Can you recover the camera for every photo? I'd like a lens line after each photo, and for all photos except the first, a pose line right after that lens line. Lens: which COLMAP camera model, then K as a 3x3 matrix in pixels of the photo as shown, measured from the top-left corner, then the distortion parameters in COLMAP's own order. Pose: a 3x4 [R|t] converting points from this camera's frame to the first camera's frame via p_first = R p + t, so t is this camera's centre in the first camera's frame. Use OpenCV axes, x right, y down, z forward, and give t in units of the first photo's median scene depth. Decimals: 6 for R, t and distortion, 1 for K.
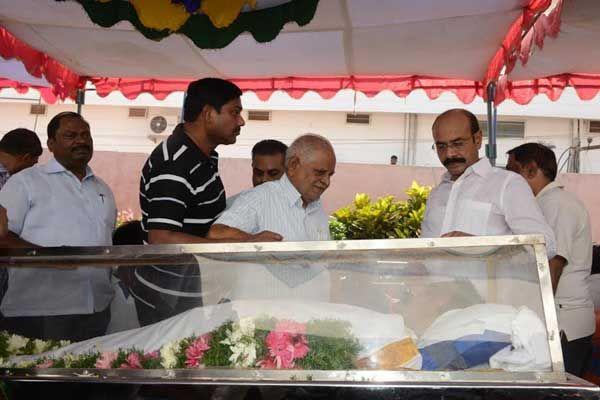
lens RADIAL K [[525.1, 0, 300.0], [0, 525.1, 200.0], [0, 0, 1]] dist [0.037926, -0.009475]
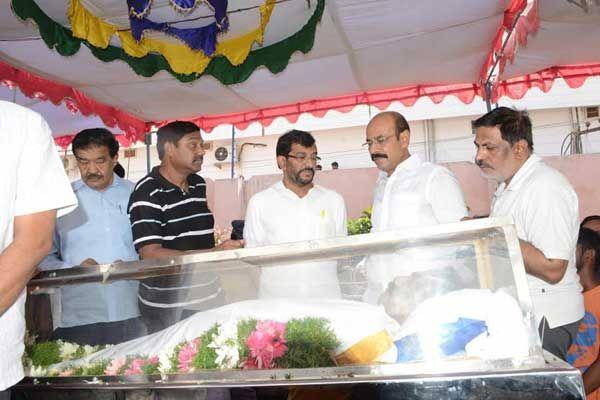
lens RADIAL K [[429.1, 0, 300.0], [0, 429.1, 200.0], [0, 0, 1]] dist [-0.011894, -0.001744]
pose [[0.988228, -0.103045, -0.113082, 0.113711], [0.101768, 0.994662, -0.017027, 0.007735], [0.114233, 0.005319, 0.993440, 0.114688]]
